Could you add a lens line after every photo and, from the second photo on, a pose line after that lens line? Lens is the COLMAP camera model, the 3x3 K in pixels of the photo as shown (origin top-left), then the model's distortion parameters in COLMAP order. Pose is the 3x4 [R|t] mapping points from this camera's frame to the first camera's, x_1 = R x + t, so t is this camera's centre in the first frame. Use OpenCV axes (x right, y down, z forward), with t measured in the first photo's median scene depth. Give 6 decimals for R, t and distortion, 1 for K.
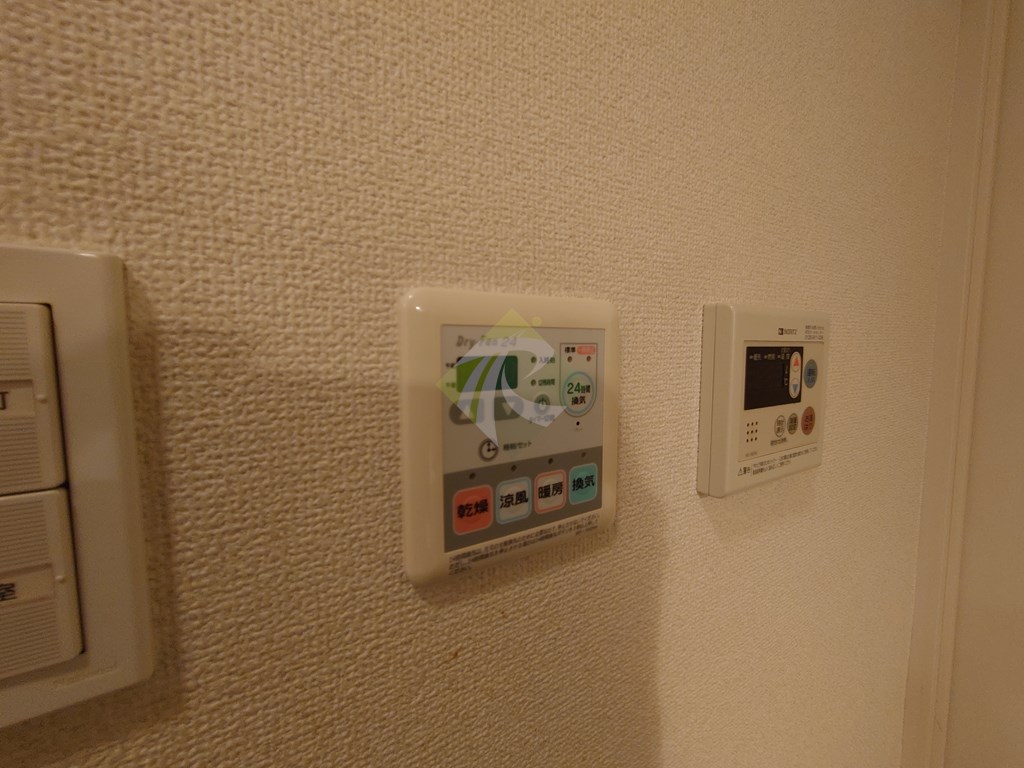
lens RADIAL K [[435.4, 0, 512.0], [0, 435.4, 384.0], [0, 0, 1]] dist [-0.002510, -0.000842]
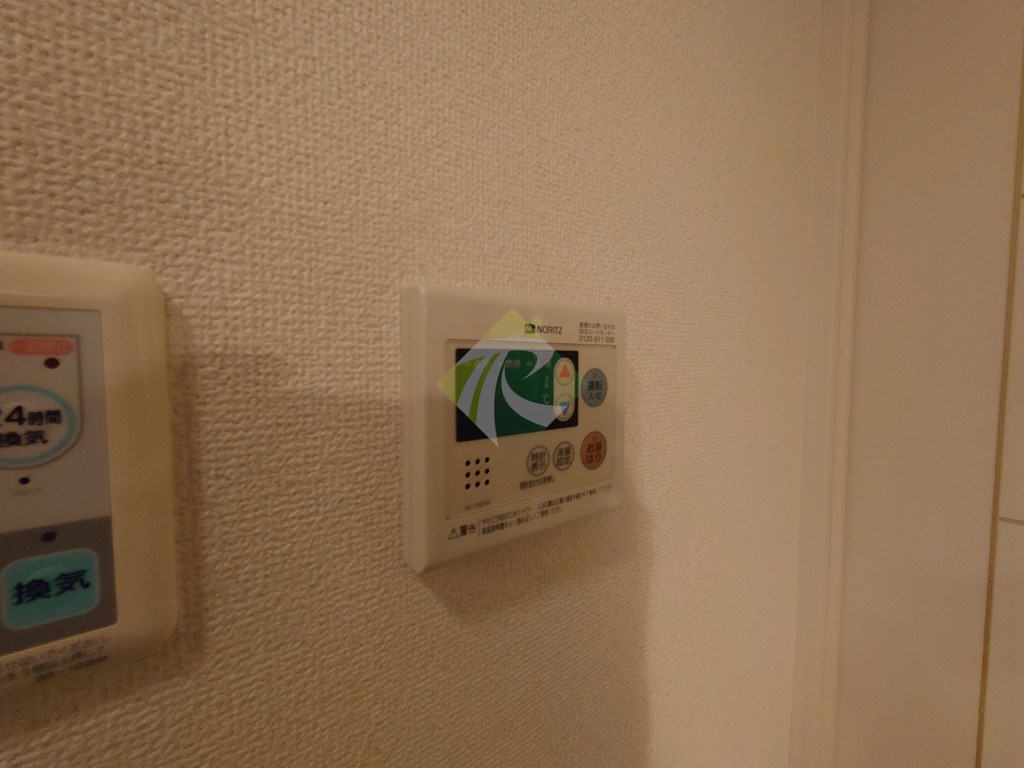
lens RADIAL K [[435.4, 0, 512.0], [0, 435.4, 384.0], [0, 0, 1]] dist [-0.002510, -0.000842]
pose [[0.995727, 0.000690, 0.092343, 0.634382], [0.001903, 0.999607, -0.027983, -0.012807], [-0.092326, 0.028039, 0.995334, 0.355733]]
